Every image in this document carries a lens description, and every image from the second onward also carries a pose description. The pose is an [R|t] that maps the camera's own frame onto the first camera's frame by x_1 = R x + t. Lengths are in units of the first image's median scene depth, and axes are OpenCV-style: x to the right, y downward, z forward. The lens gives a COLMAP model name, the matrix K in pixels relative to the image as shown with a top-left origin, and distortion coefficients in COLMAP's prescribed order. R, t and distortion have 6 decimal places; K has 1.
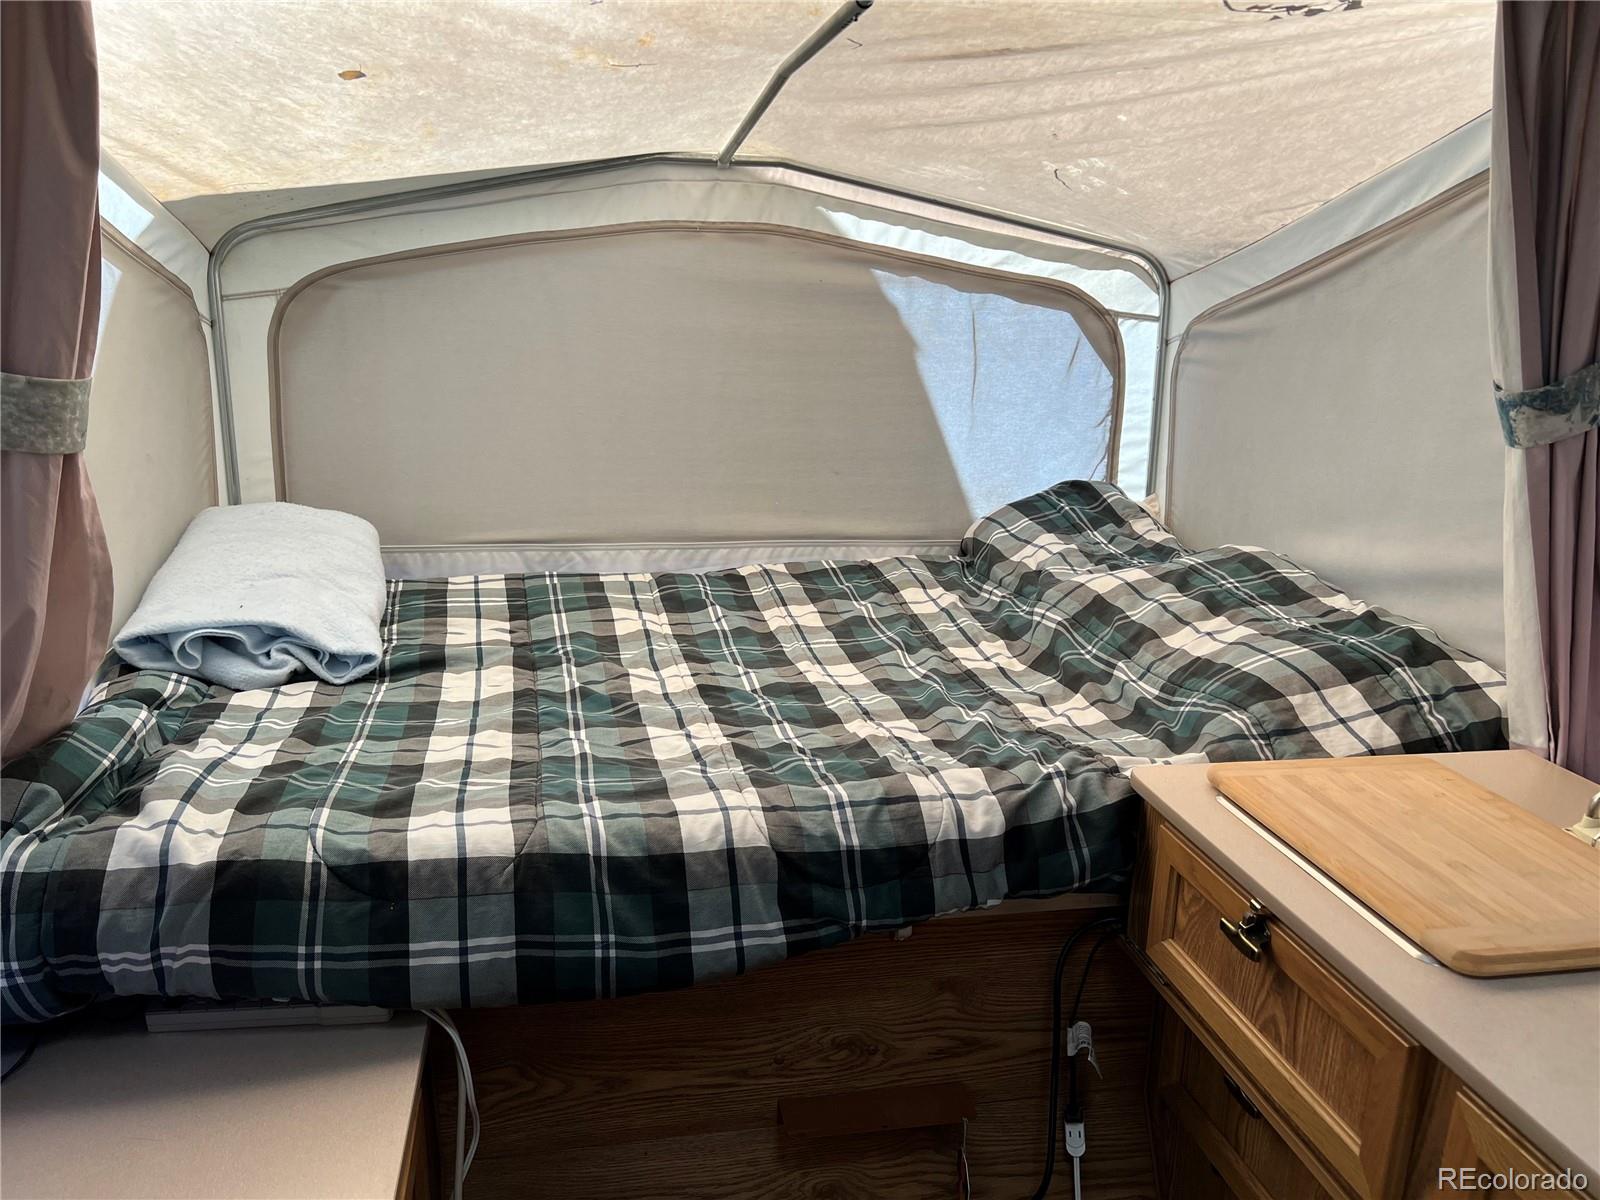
lens RADIAL K [[1228.1, 0, 814.2], [0, 1228.1, 601.2], [0, 0, 1]] dist [0.071280, -0.069653]
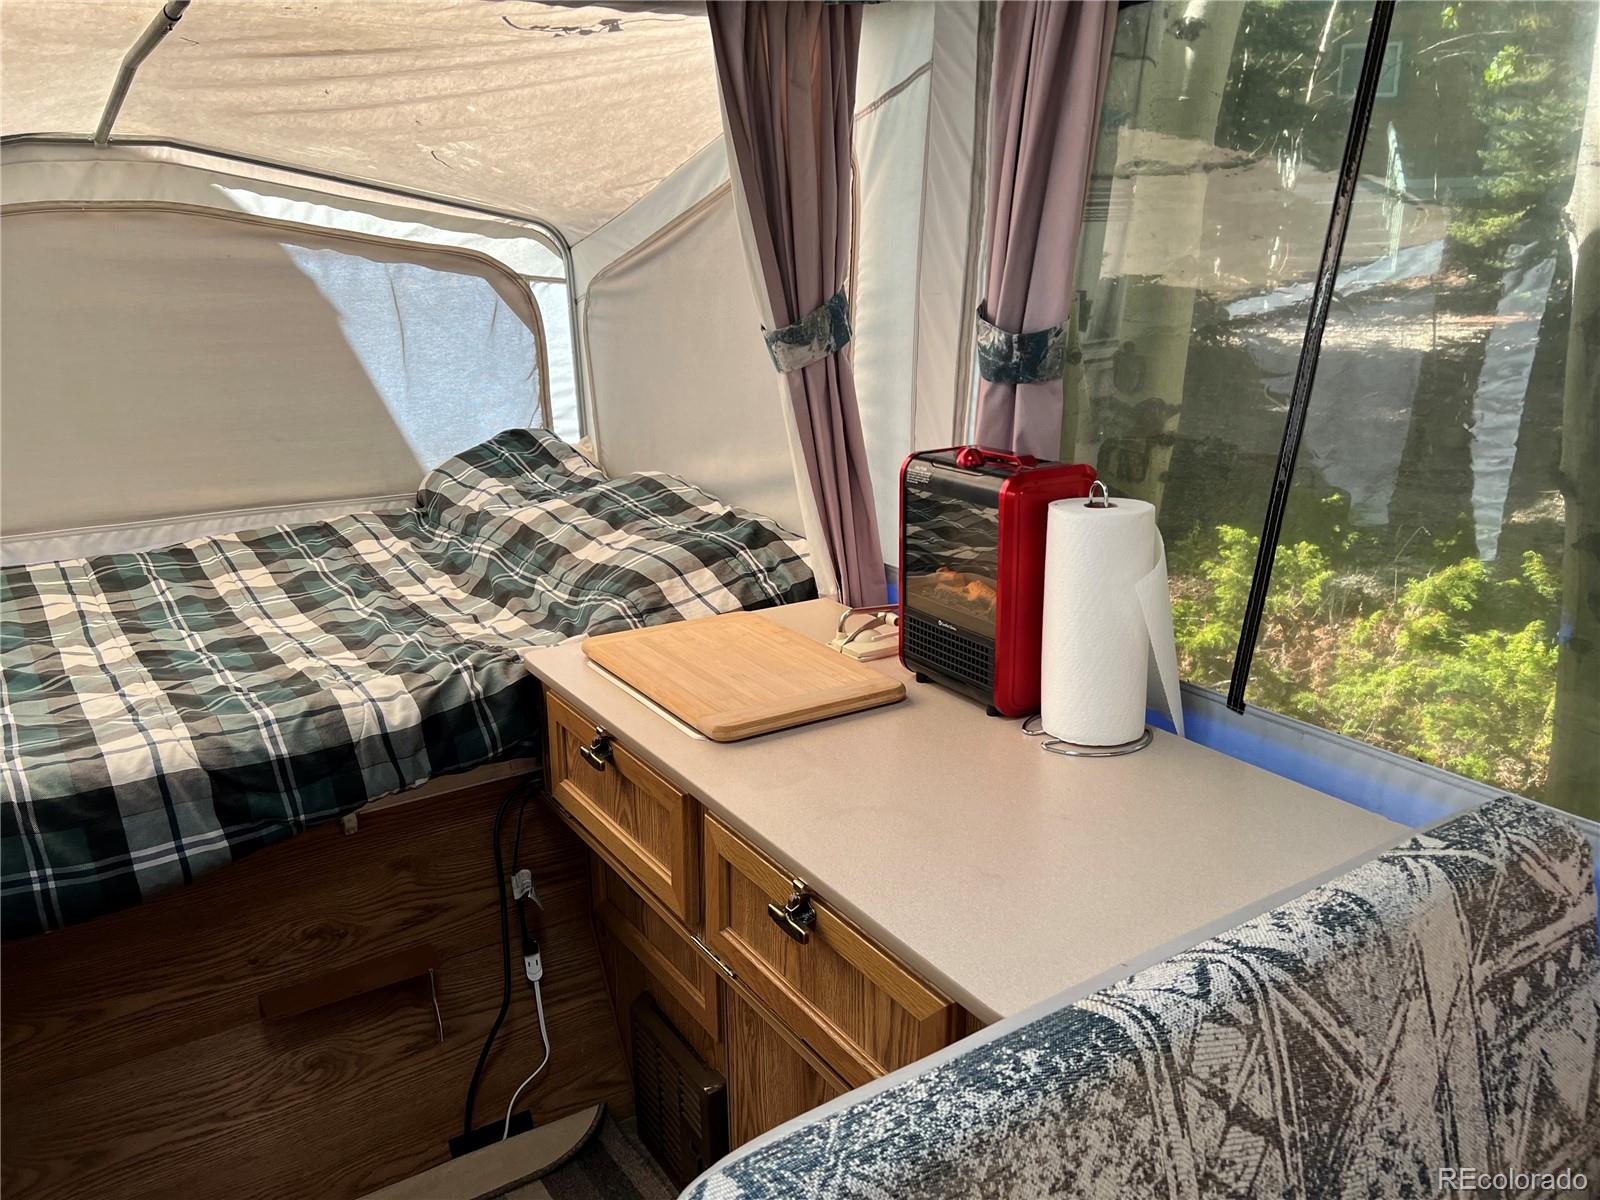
lens RADIAL K [[1228.1, 0, 815.8], [0, 1228.1, 605.1], [0, 0, 1]] dist [0.071280, -0.069653]
pose [[0.930256, -0.137043, 0.340357, 0.101532], [0.125091, 0.990511, 0.056927, 0.047440], [-0.344929, -0.010381, 0.938571, -0.225931]]
